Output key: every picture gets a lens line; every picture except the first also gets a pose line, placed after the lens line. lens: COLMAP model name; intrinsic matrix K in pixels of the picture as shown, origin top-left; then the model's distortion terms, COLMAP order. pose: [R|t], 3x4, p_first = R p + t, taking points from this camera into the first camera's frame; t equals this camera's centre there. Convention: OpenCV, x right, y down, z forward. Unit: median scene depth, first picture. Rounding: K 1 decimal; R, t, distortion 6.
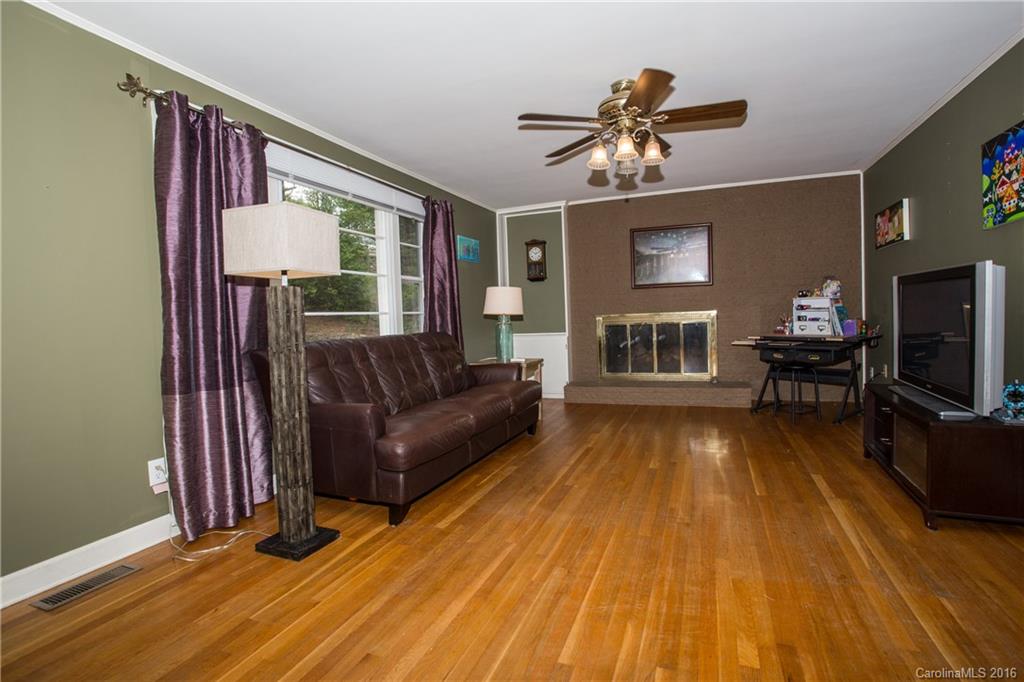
lens RADIAL K [[501.0, 0, 508.1], [0, 501.0, 340.0], [0, 0, 1]] dist [-0.073154, 0.031924]
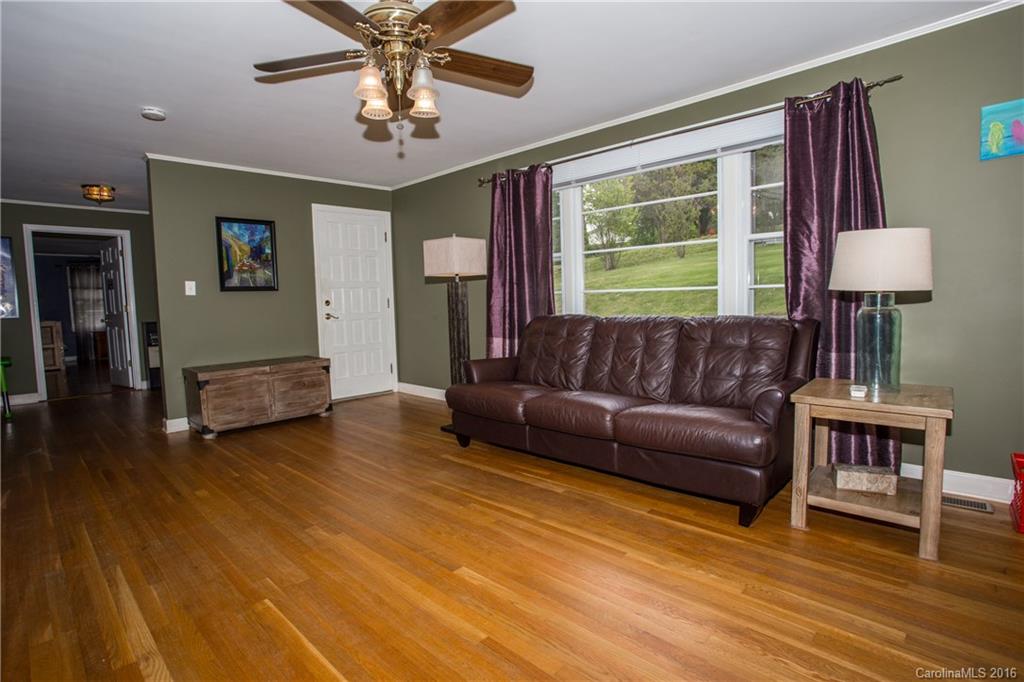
lens RADIAL K [[501.0, 0, 508.1], [0, 501.0, 340.0], [0, 0, 1]] dist [-0.073154, 0.031924]
pose [[-0.376994, 0.114836, -0.919069, 0.911422], [-0.002927, 0.992132, 0.125165, -0.102318], [0.926211, 0.049877, -0.373691, 1.472129]]
